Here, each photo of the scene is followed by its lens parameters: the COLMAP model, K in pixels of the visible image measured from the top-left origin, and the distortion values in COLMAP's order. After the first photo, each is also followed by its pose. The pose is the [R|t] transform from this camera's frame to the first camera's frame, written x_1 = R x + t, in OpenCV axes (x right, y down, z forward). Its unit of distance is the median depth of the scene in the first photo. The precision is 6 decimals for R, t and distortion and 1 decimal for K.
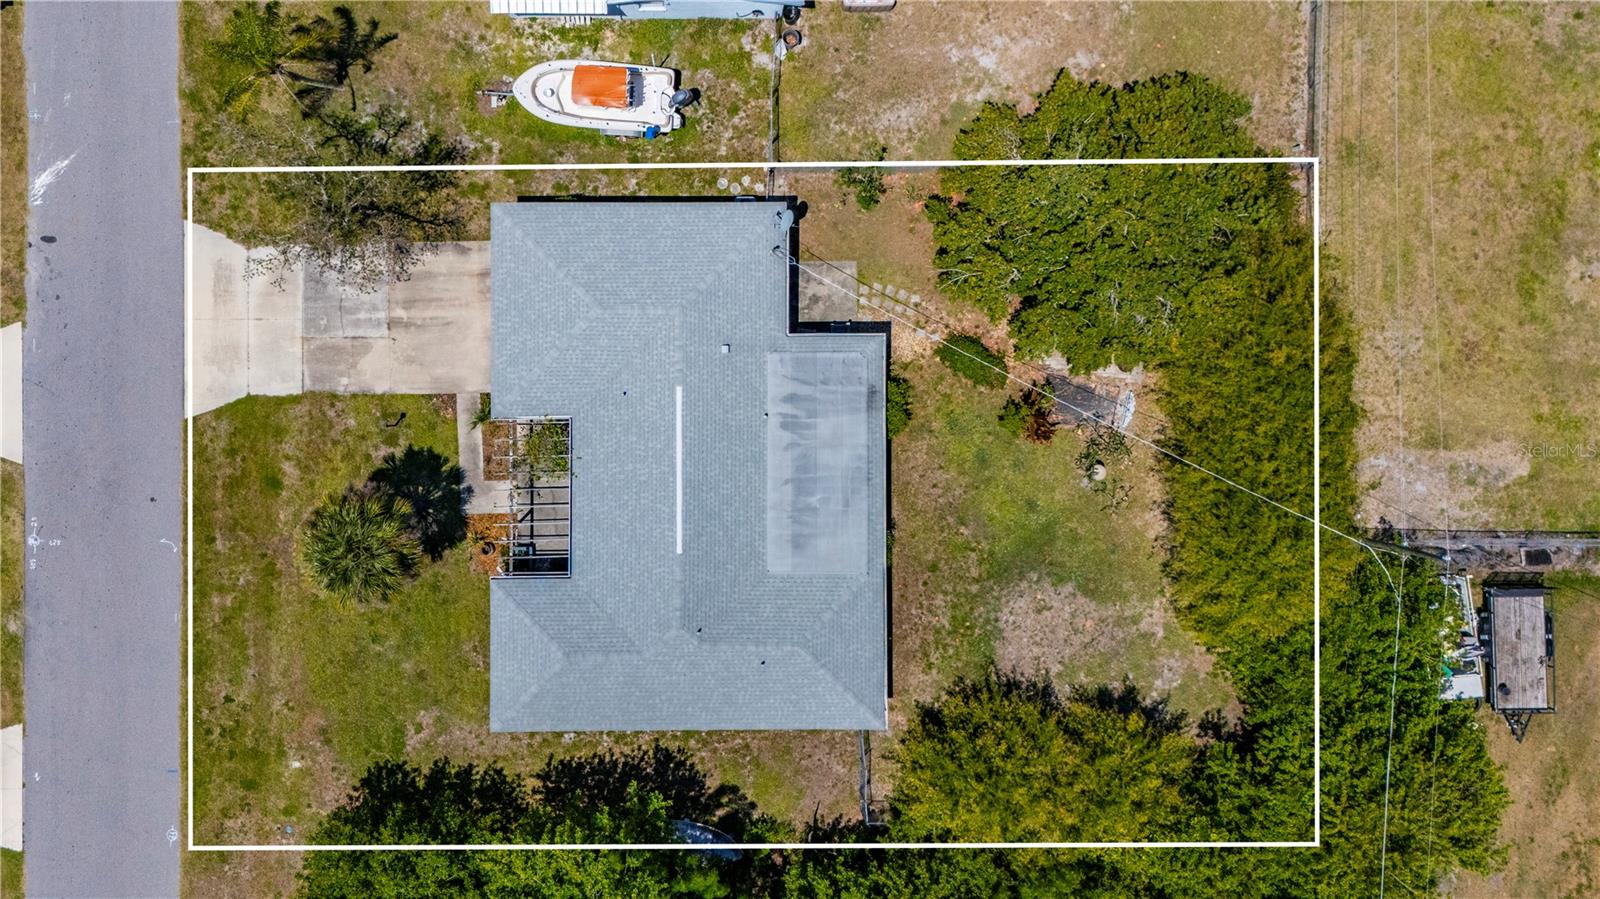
lens RADIAL K [[1174.2, 0, 800.0], [0, 1174.2, 449.5], [0, 0, 1]] dist [0.071361, -0.069148]
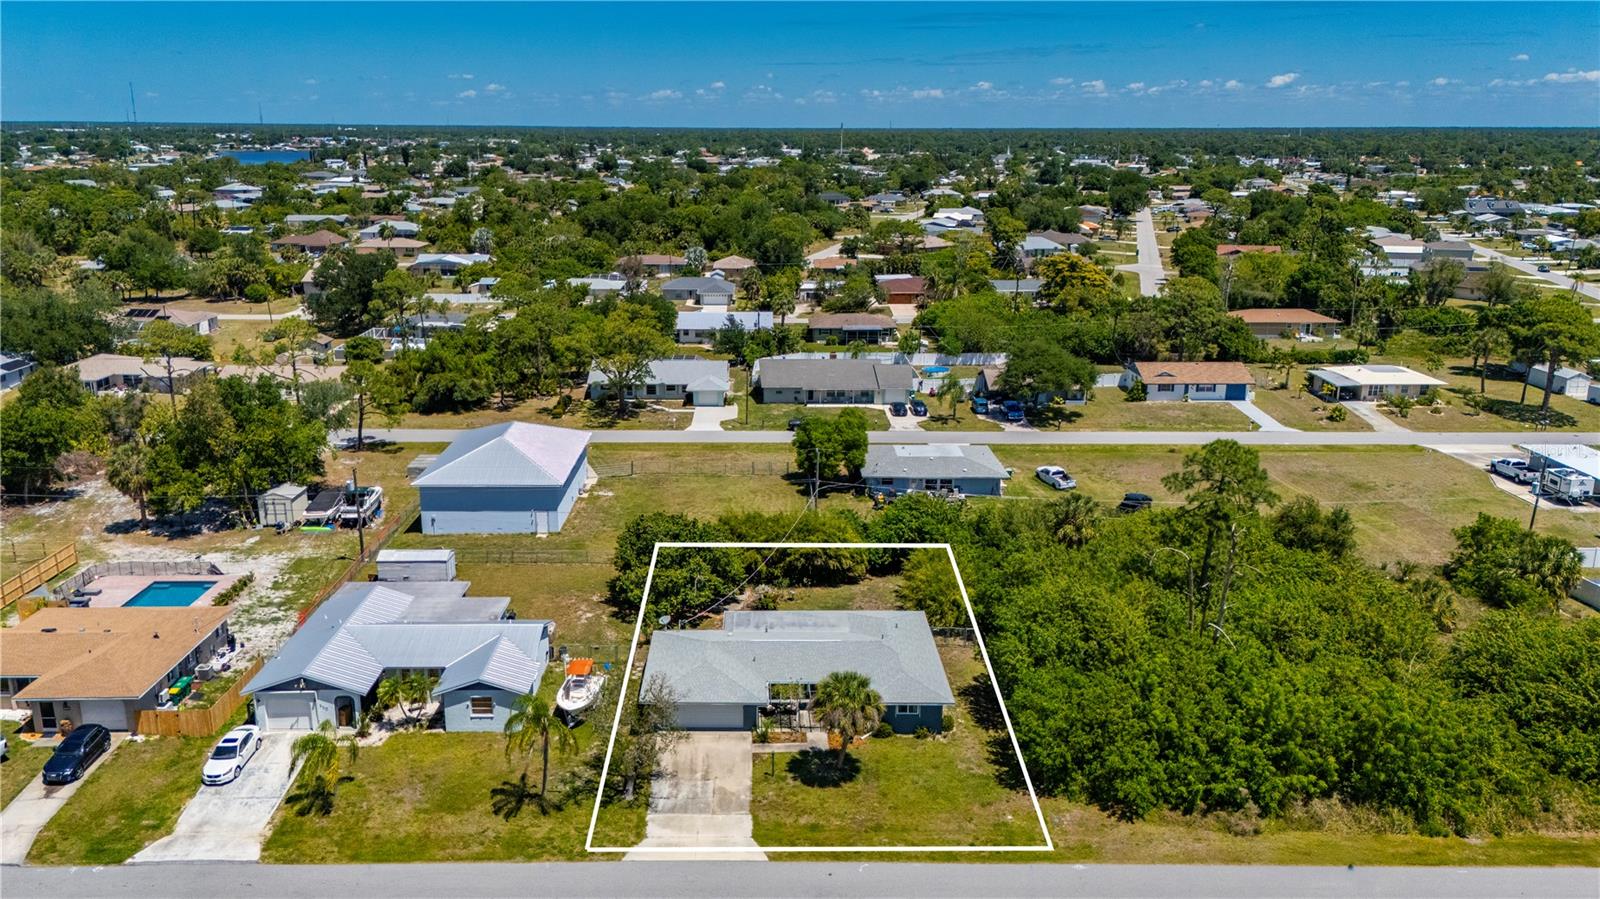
lens RADIAL K [[1215.1, 0, 773.0], [0, 1215.1, 457.1], [0, 0, 1]] dist [0.046376, -0.006067]
pose [[-0.009094, -0.281126, 0.959628, -1.715480], [0.999895, 0.008243, 0.011891, -0.041748], [-0.011253, 0.959635, 0.281022, 0.172588]]
